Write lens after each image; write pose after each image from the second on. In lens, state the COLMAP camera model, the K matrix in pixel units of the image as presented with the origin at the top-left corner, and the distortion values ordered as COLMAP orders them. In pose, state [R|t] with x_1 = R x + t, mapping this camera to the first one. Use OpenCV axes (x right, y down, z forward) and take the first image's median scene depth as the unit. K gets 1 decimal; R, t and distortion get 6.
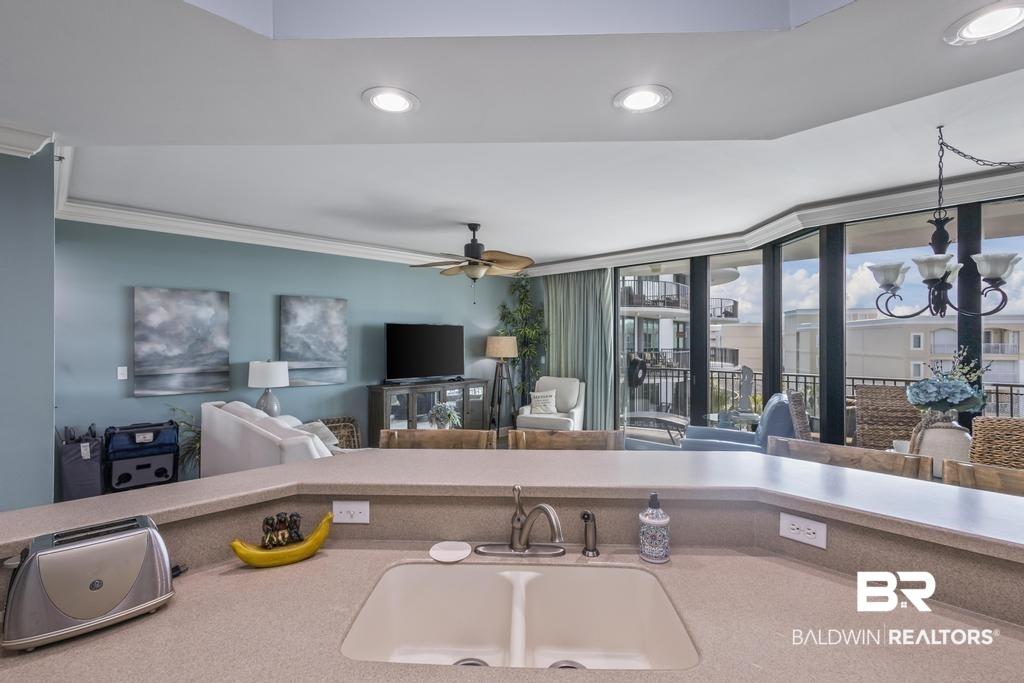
lens RADIAL K [[484.5, 0, 511.1], [0, 484.5, 338.7], [0, 0, 1]] dist [0.008287, -0.000008]
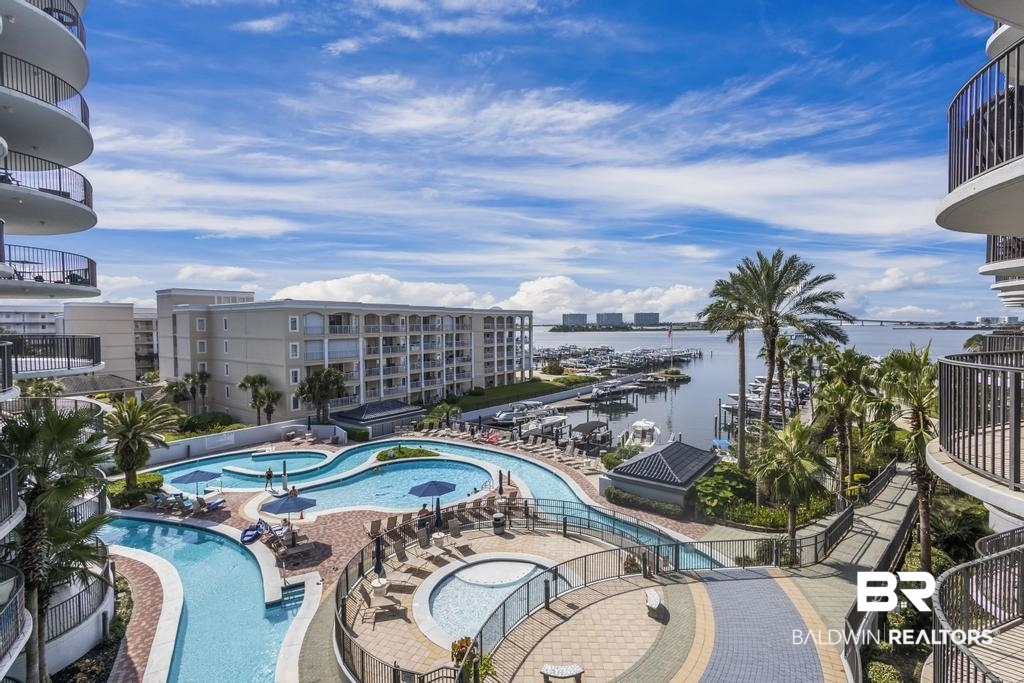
lens RADIAL K [[471.9, 0, 506.0], [0, 471.9, 336.2], [0, 0, 1]] dist [0.009037, -0.000521]
pose [[0.400564, -0.031520, 0.915726, 0.742433], [0.005140, 0.999470, 0.032154, 0.016959], [-0.916254, -0.008173, 0.400514, 1.747889]]
